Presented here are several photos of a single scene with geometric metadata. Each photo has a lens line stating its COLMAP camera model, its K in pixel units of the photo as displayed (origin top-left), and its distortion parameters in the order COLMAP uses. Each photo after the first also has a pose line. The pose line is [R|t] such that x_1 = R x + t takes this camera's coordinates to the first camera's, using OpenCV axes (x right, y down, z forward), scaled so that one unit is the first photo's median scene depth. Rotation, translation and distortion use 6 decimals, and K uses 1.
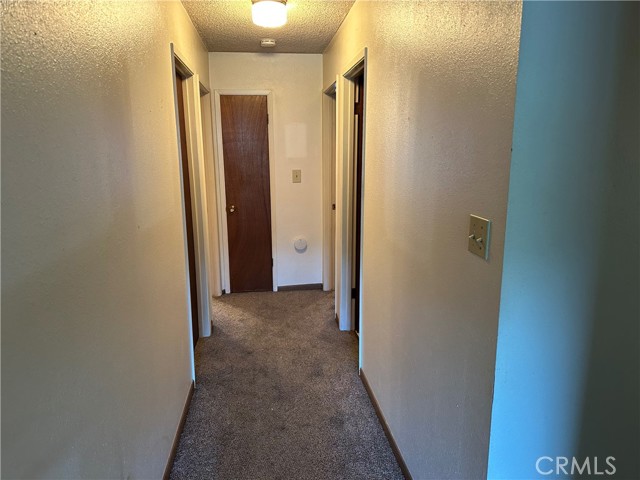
lens RADIAL K [[446.3, 0, 323.1], [0, 446.3, 238.4], [0, 0, 1]] dist [0.101829, -0.128833]
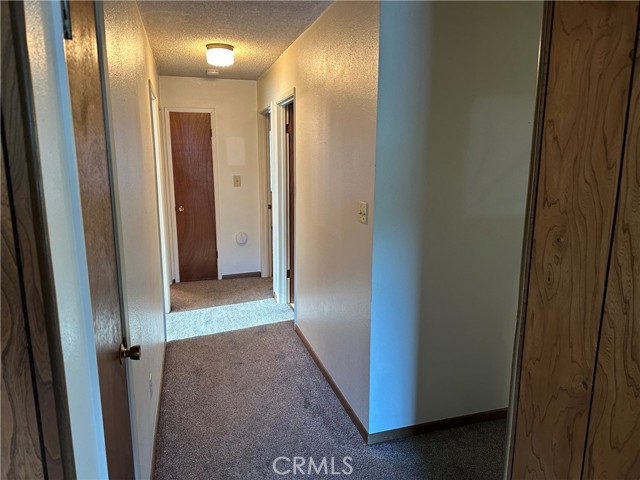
lens RADIAL K [[446.3, 0, 323.1], [0, 446.3, 238.4], [0, 0, 1]] dist [0.101829, -0.128833]
pose [[0.986854, -0.021178, 0.160218, -0.029453], [0.023229, 0.999670, -0.010943, 0.033544], [-0.159933, 0.014521, 0.987021, -0.219708]]
